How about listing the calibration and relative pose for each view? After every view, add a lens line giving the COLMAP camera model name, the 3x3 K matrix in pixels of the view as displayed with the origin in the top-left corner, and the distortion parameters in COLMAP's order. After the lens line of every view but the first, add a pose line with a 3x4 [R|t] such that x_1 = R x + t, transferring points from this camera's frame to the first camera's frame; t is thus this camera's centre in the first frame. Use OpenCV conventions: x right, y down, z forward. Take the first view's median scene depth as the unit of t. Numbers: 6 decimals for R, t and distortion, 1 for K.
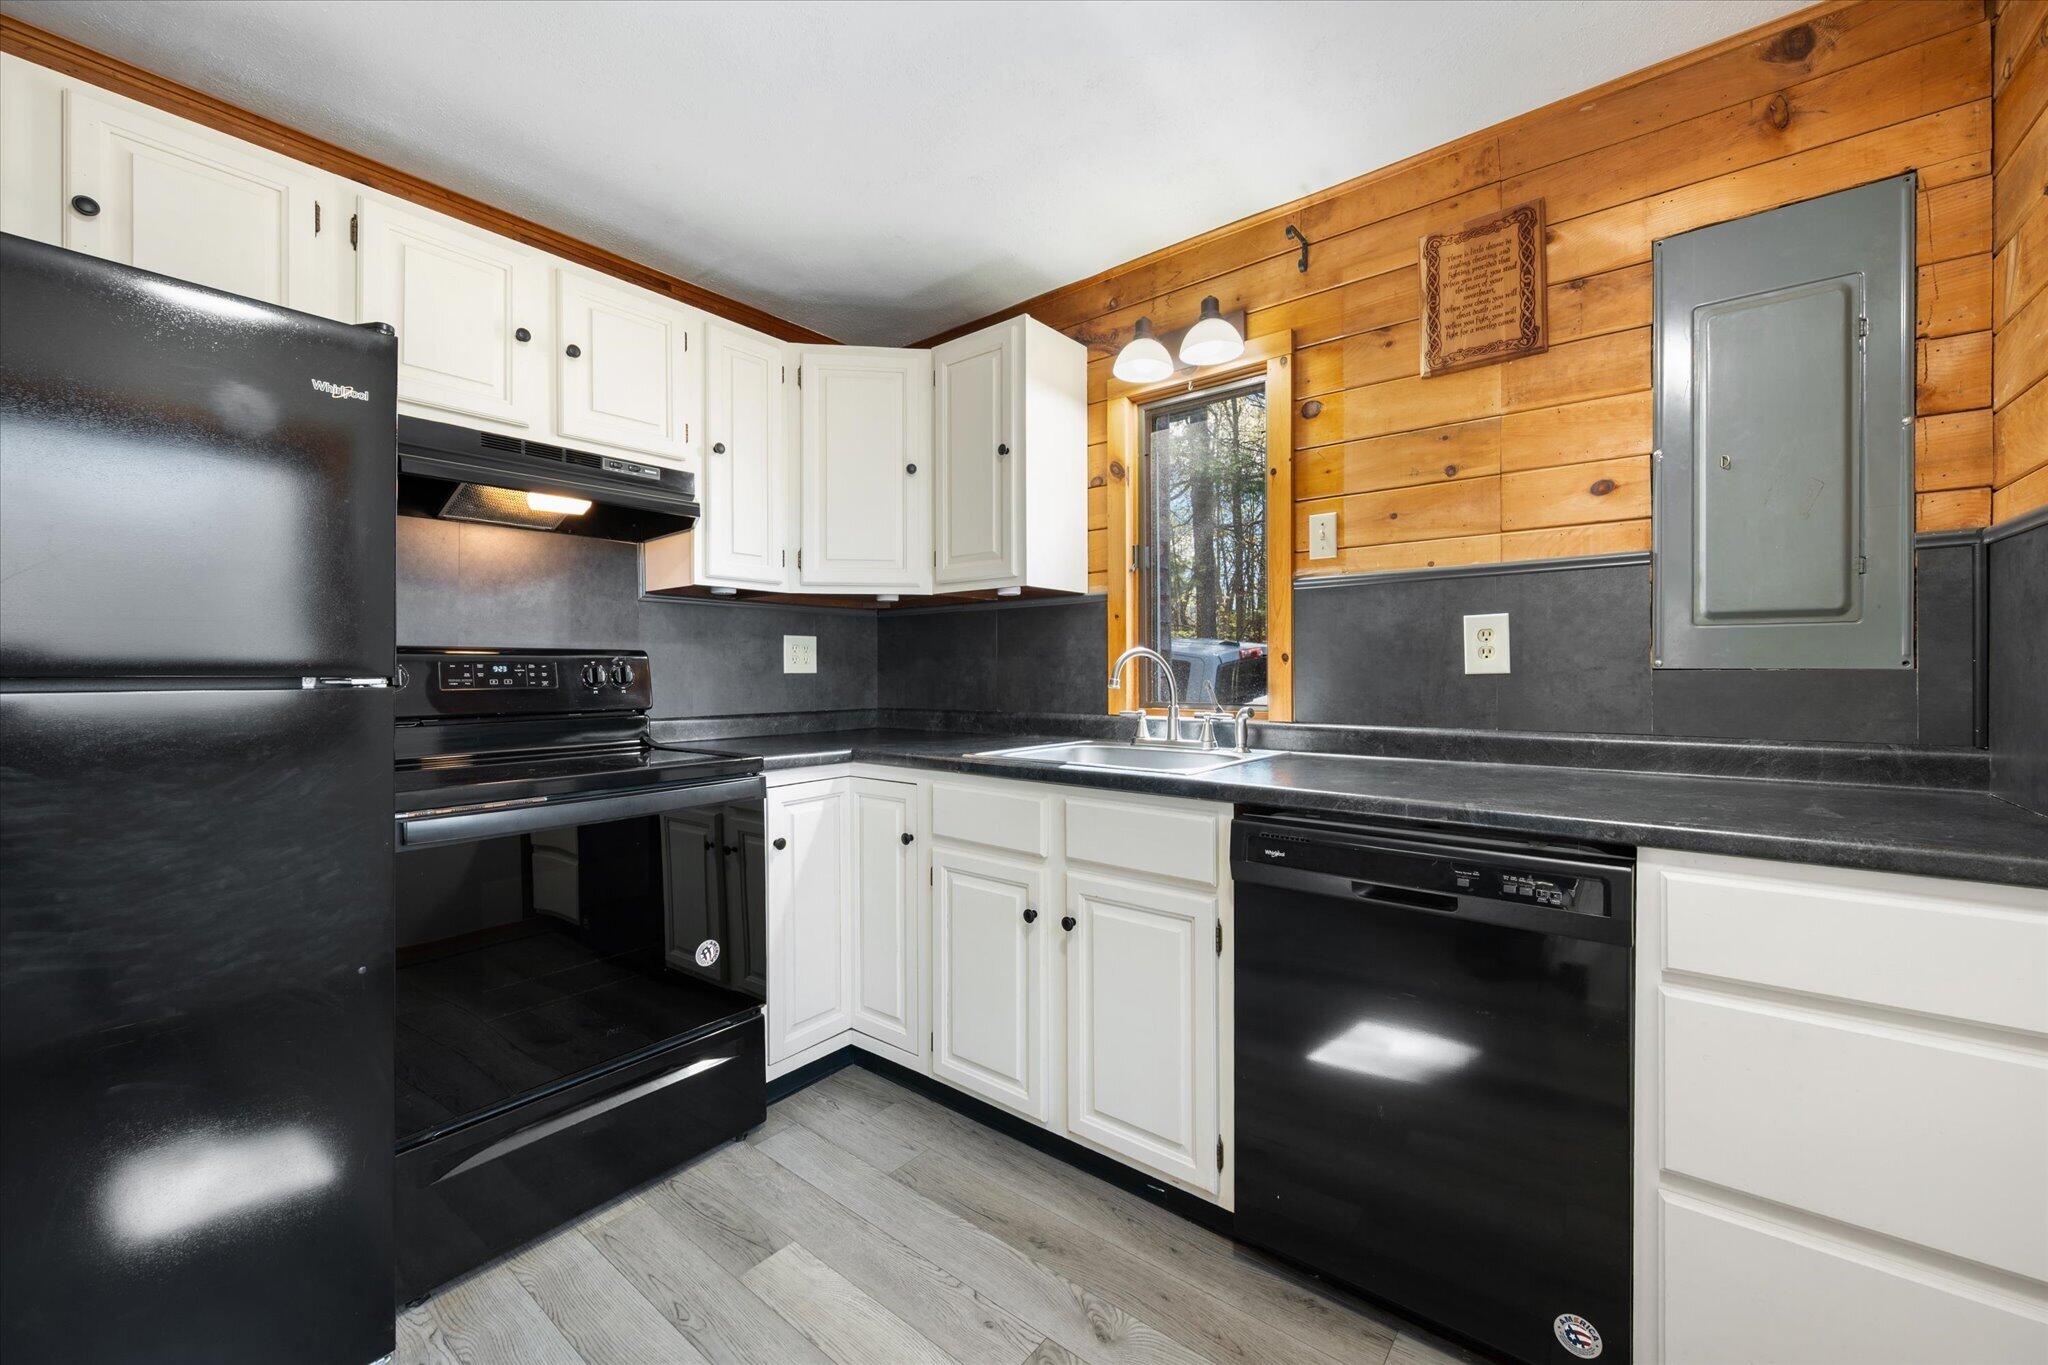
lens RADIAL K [[806.7, 0, 1023.7], [0, 806.7, 676.1], [0, 0, 1]] dist [-0.000878, -0.000277]
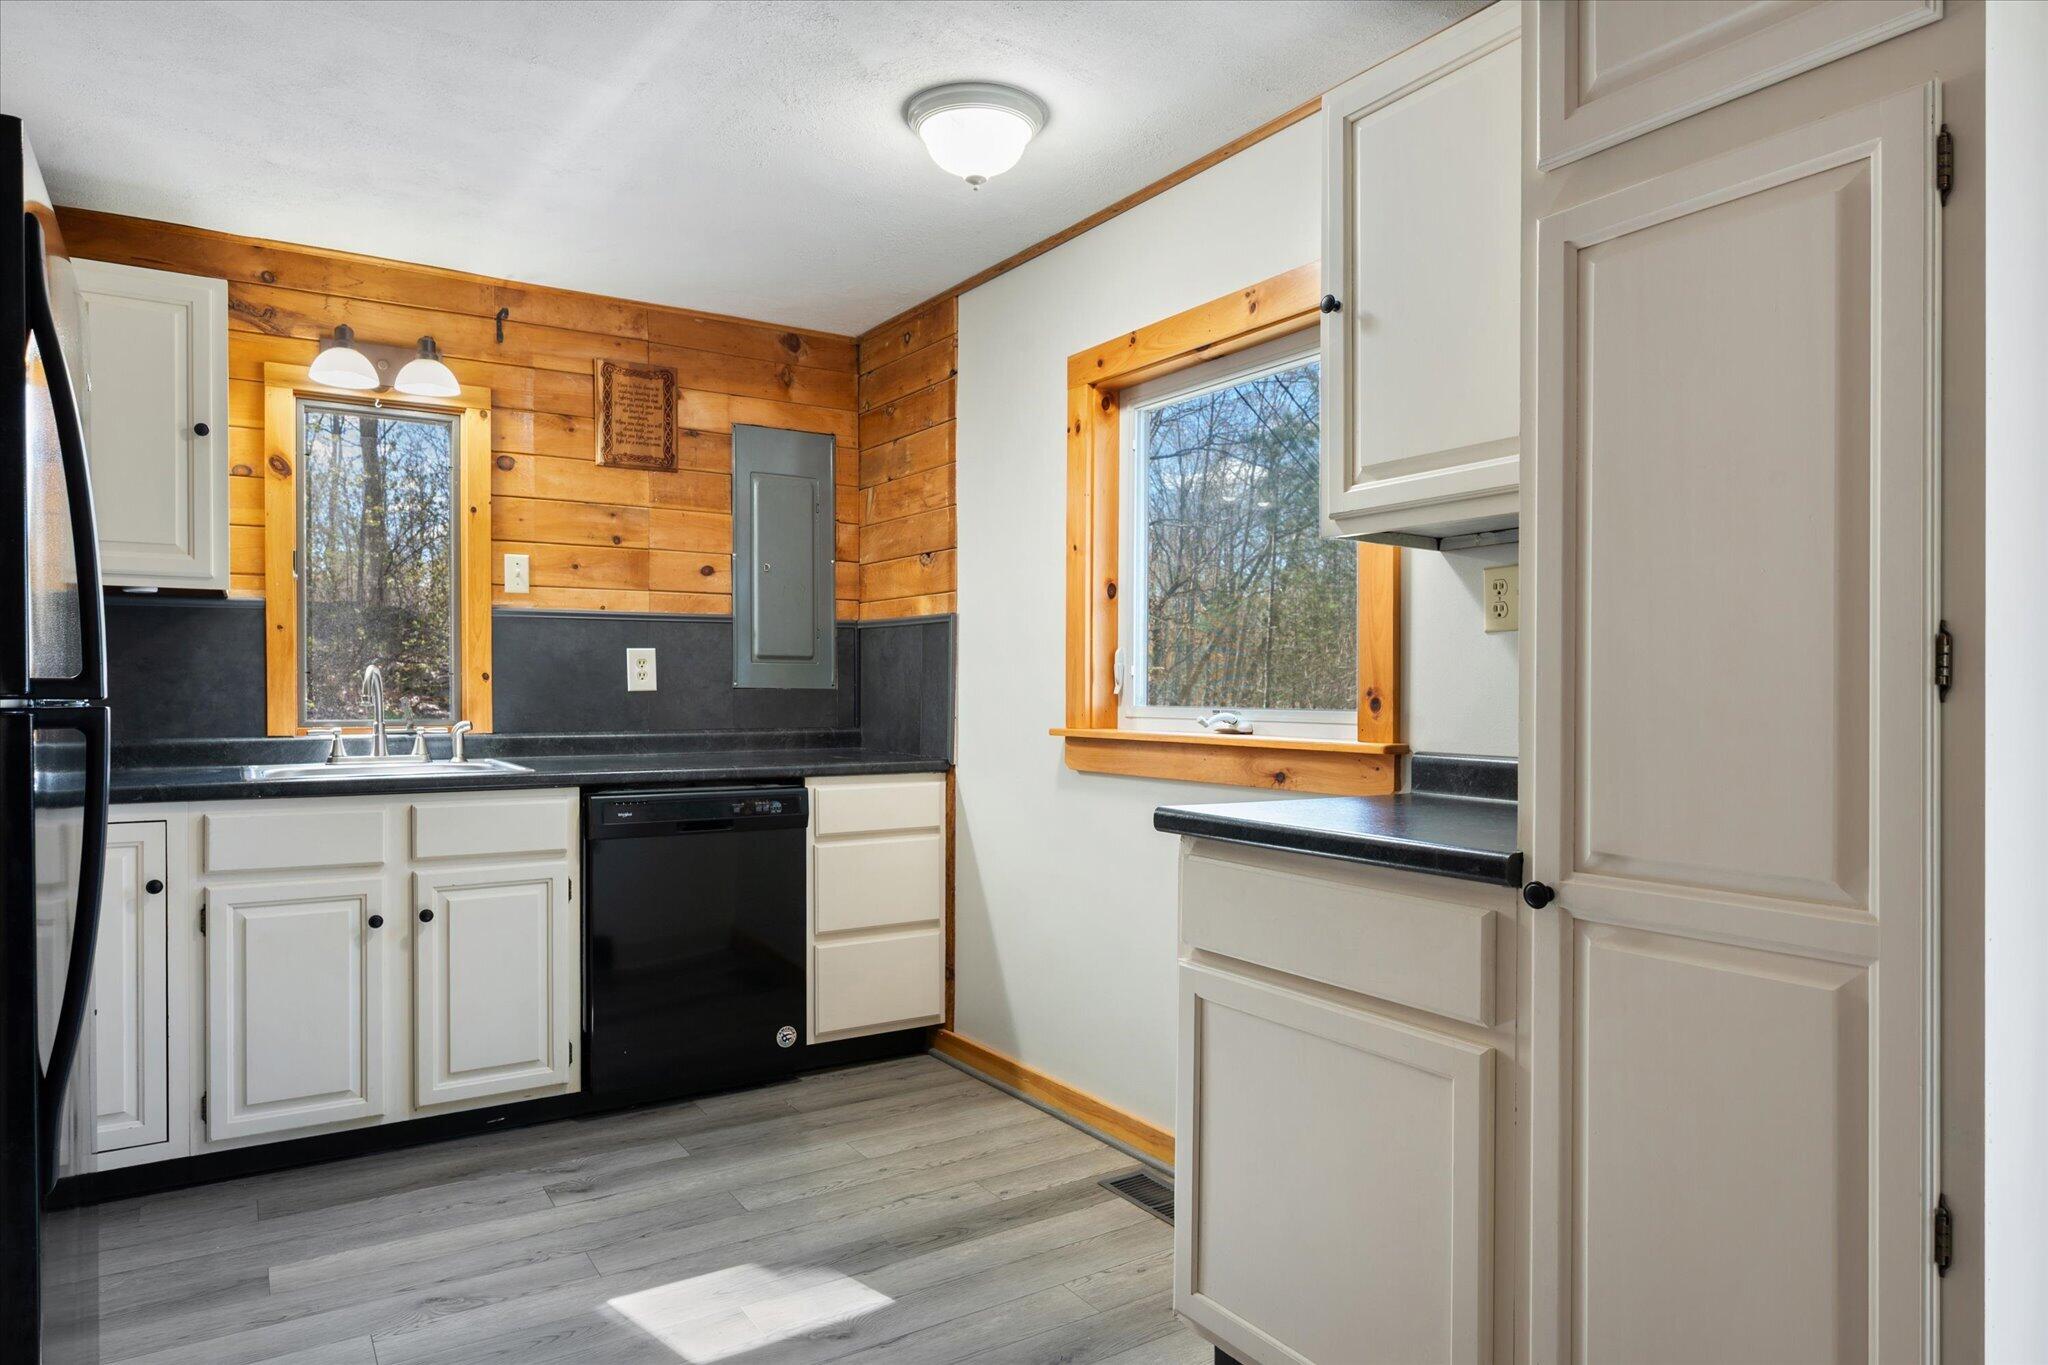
lens RADIAL K [[864.1, 0, 1024.0], [0, 864.1, 682.5], [0, 0, 1]] dist [-0.000714, -0.000130]
pose [[0.351601, 0.011068, 0.936085, -0.597511], [0.002140, 0.999918, -0.012626, 0.002715], [-0.936148, 0.006443, 0.351548, -0.146136]]
